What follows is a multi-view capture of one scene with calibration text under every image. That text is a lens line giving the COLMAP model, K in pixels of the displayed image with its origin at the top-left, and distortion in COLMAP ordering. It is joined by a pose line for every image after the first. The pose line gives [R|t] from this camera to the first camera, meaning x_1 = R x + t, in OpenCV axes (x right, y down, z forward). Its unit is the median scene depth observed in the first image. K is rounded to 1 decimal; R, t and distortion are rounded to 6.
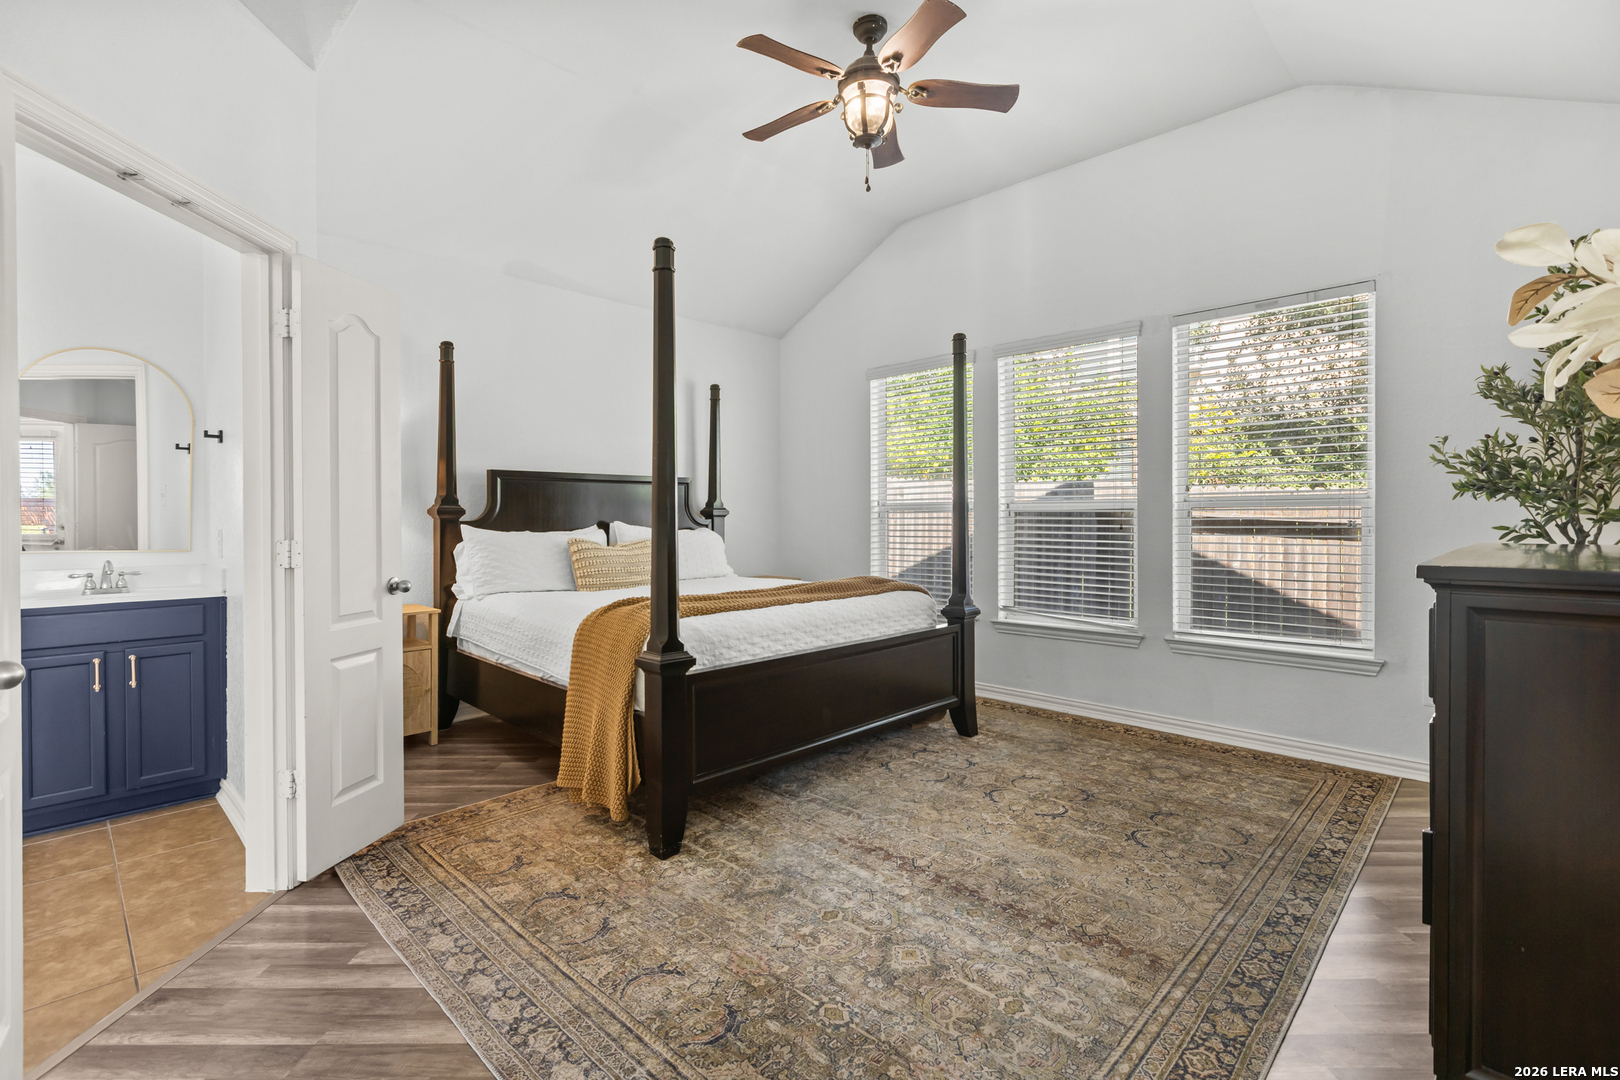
lens RADIAL K [[727.2, 0, 809.1], [0, 727.2, 532.1], [0, 0, 1]] dist [-0.000450, 0.001606]
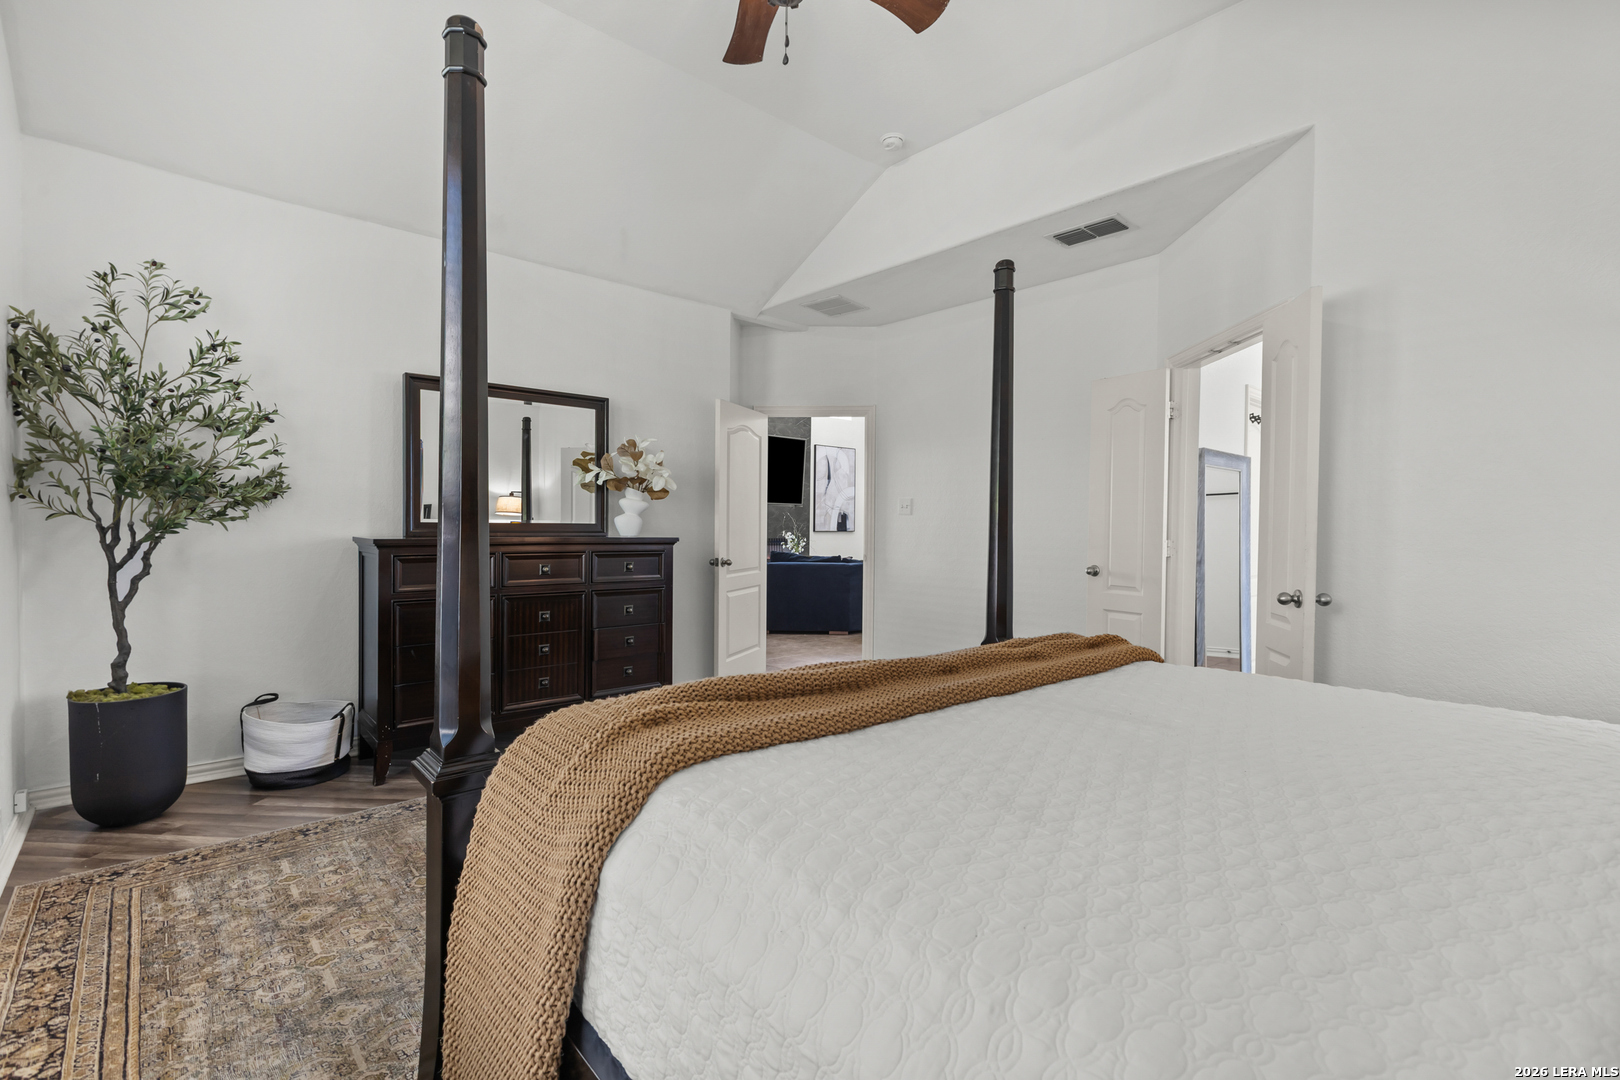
lens RADIAL K [[727.2, 0, 806.9], [0, 727.2, 534.4], [0, 0, 1]] dist [-0.000450, 0.001606]
pose [[-0.998150, -0.006074, 0.060488, 0.017576], [-0.004805, 0.999766, 0.021100, -0.023249], [-0.060602, 0.020770, -0.997946, 1.957149]]
